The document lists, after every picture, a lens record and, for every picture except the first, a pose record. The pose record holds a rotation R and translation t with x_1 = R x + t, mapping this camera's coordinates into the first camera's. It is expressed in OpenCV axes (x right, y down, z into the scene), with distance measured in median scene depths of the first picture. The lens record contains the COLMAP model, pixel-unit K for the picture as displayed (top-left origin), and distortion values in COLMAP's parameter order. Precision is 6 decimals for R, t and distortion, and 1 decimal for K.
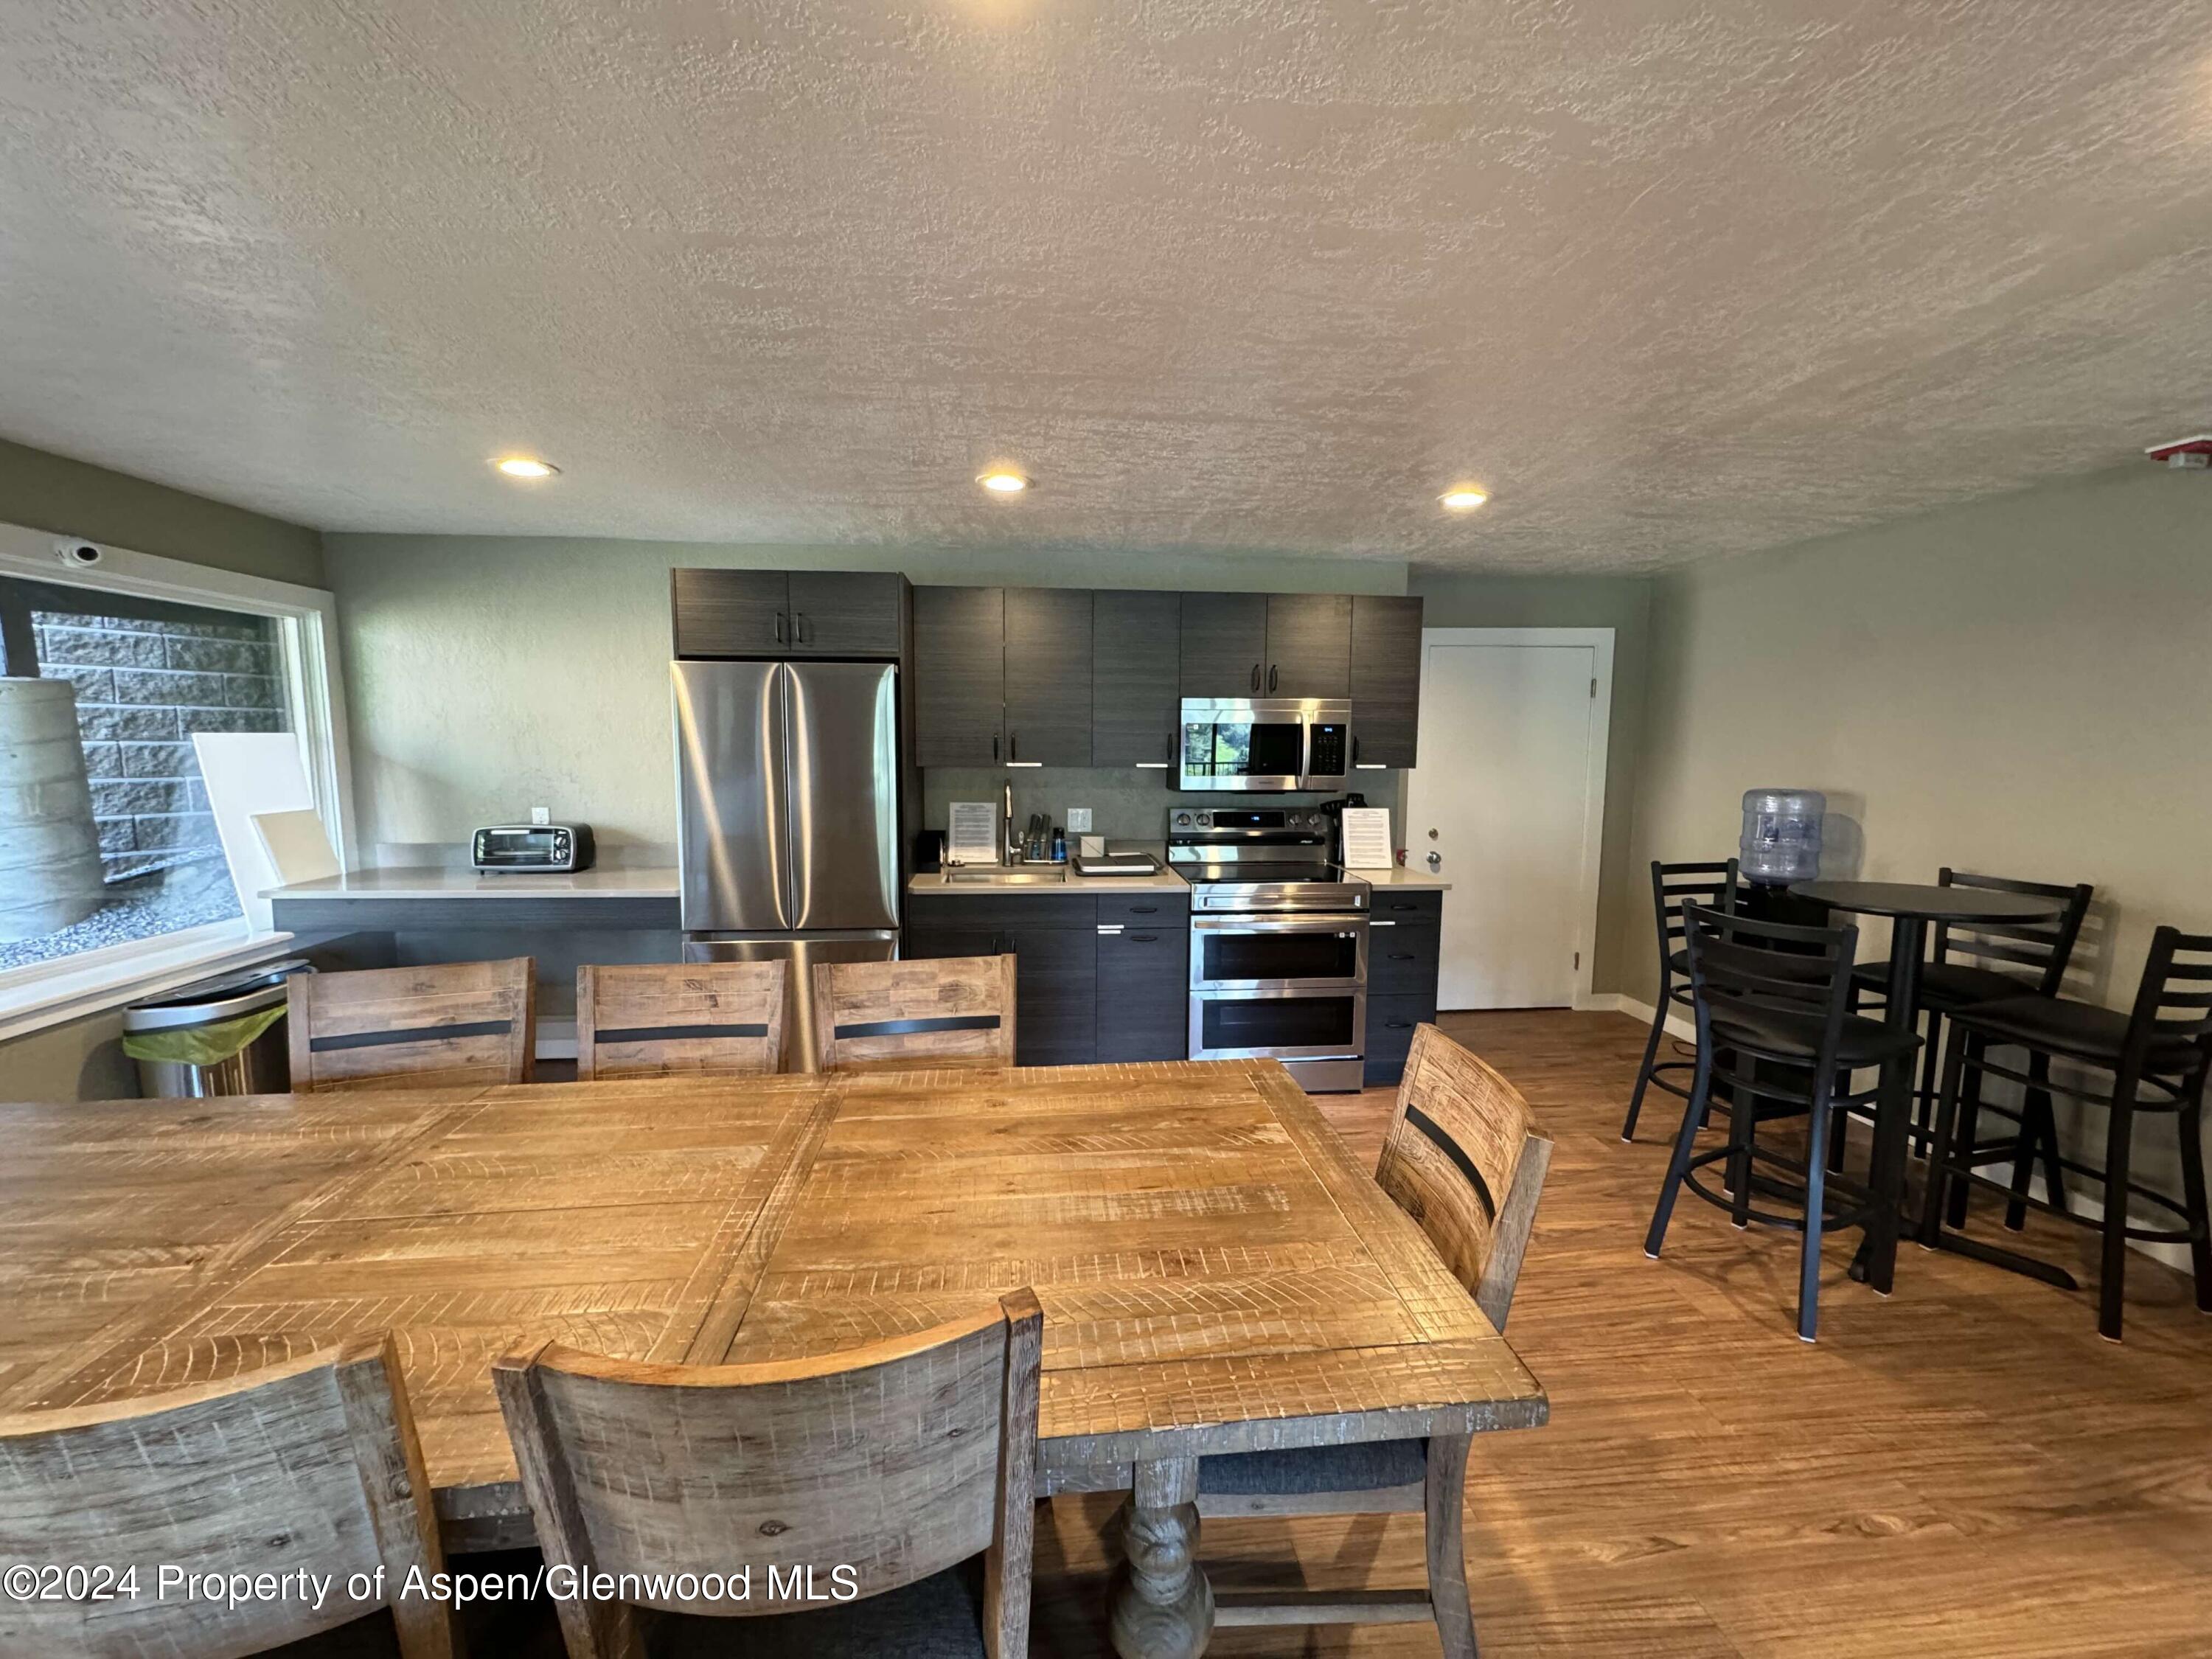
lens RADIAL K [[900.9, 0, 1106.0], [0, 900.9, 829.5], [0, 0, 1]] dist [0.000159, 0.000126]
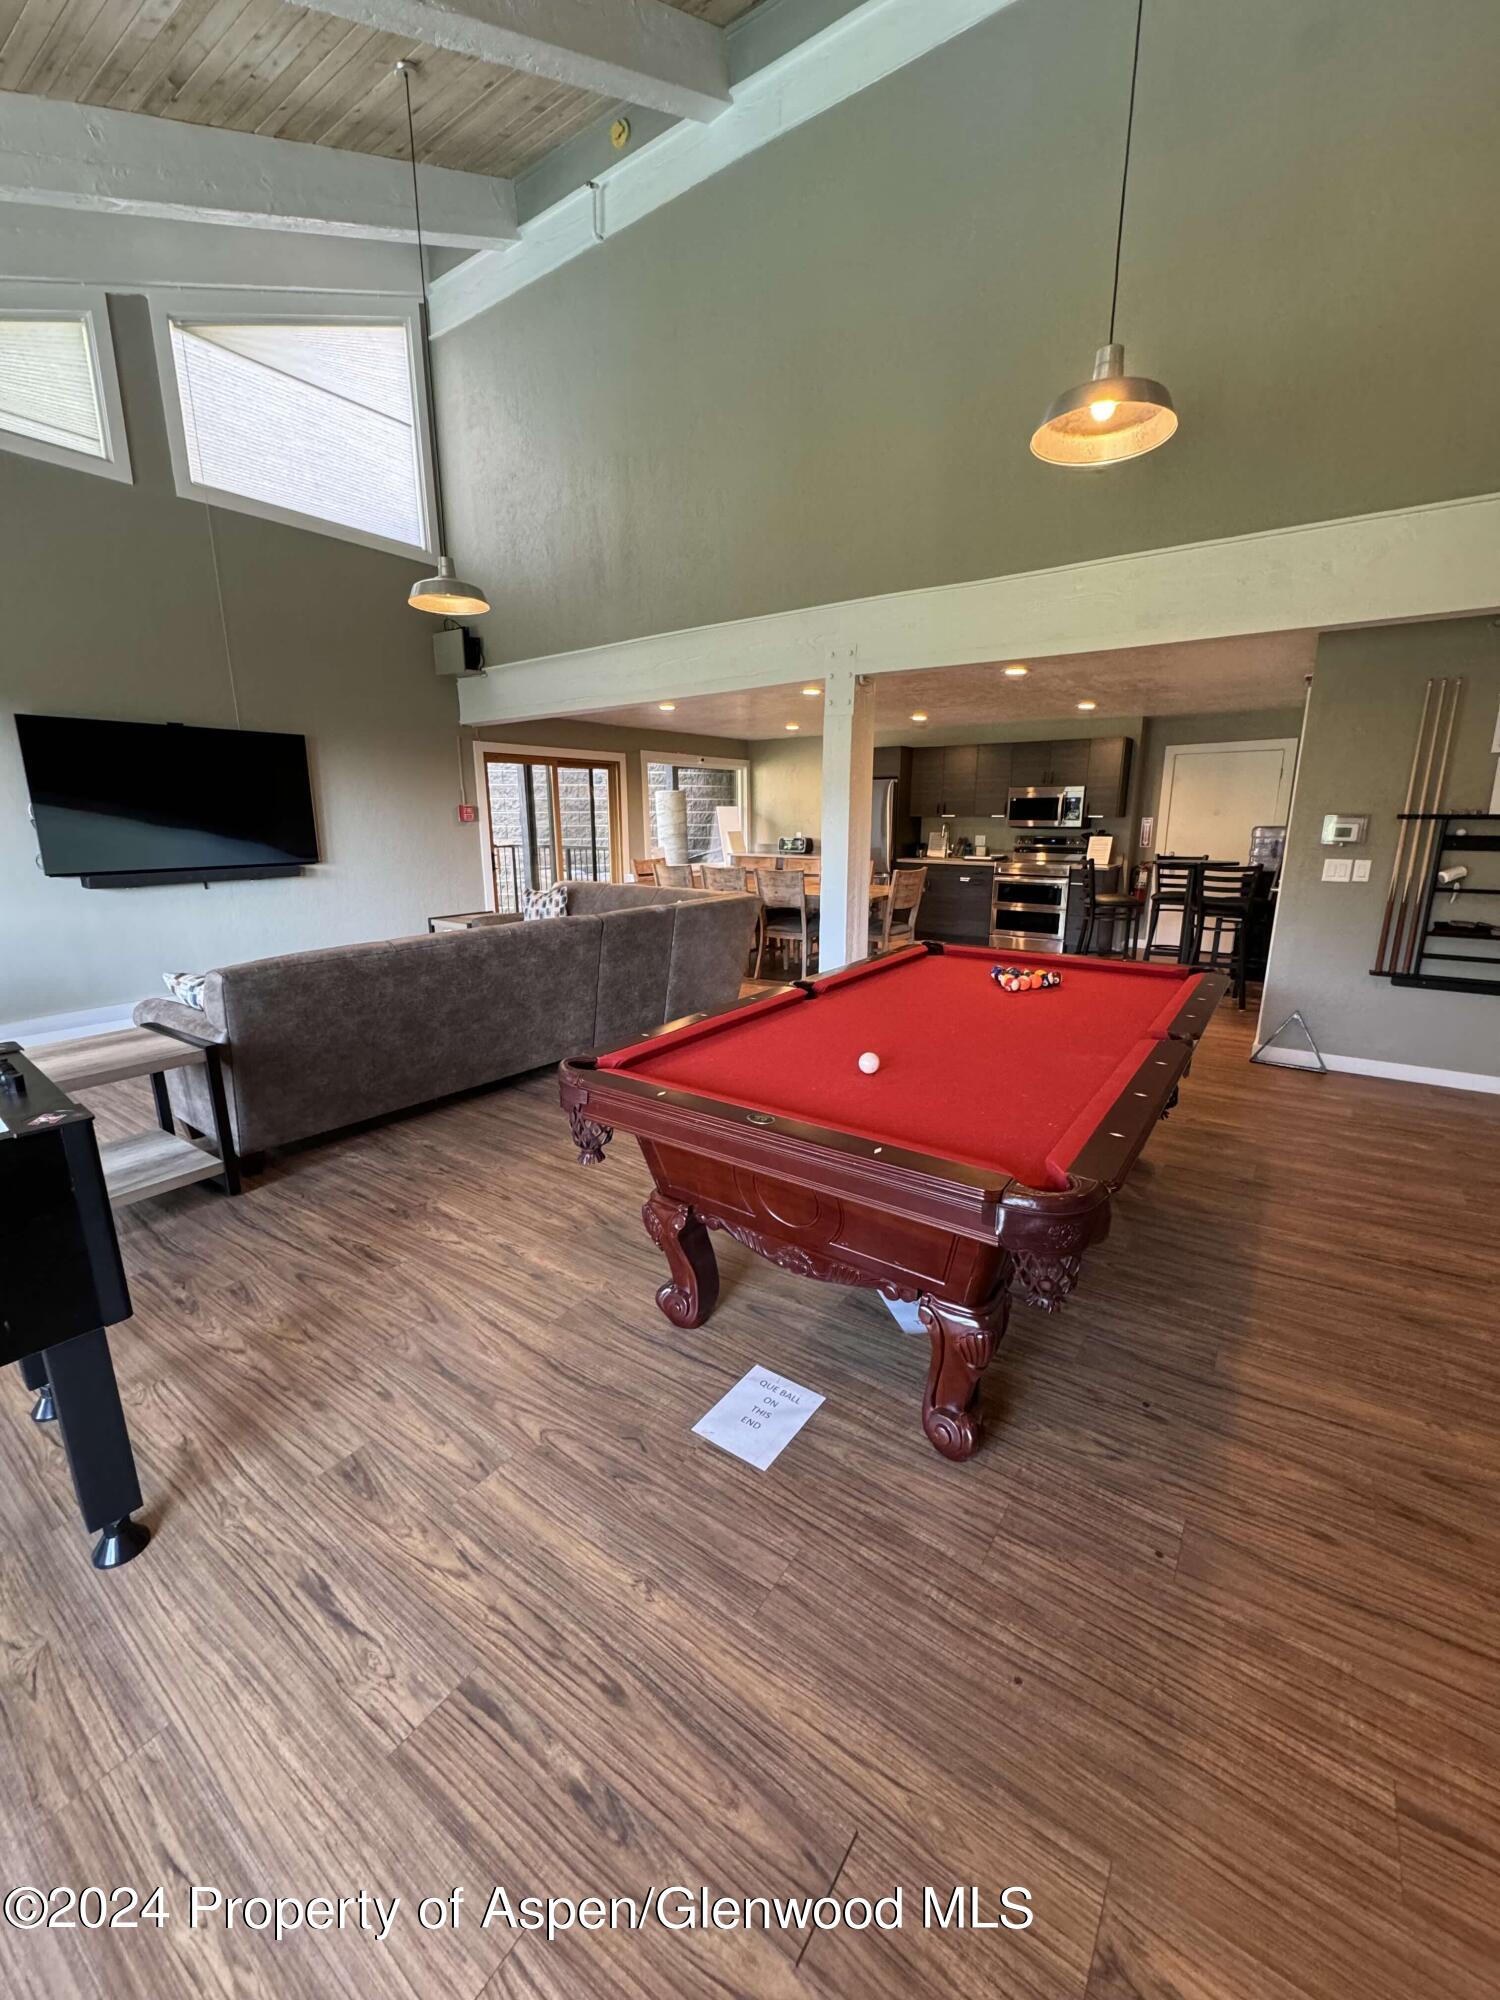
lens RADIAL K [[783.9, 0, 740.5], [0, 783.9, 989.7], [0, 0, 1]] dist [0.000987, 0.000316]
pose [[0.753831, 0.137766, -0.642464, 0.958561], [-0.059245, 0.988041, 0.142354, 0.133818], [0.654392, -0.069248, 0.752978, -1.106241]]
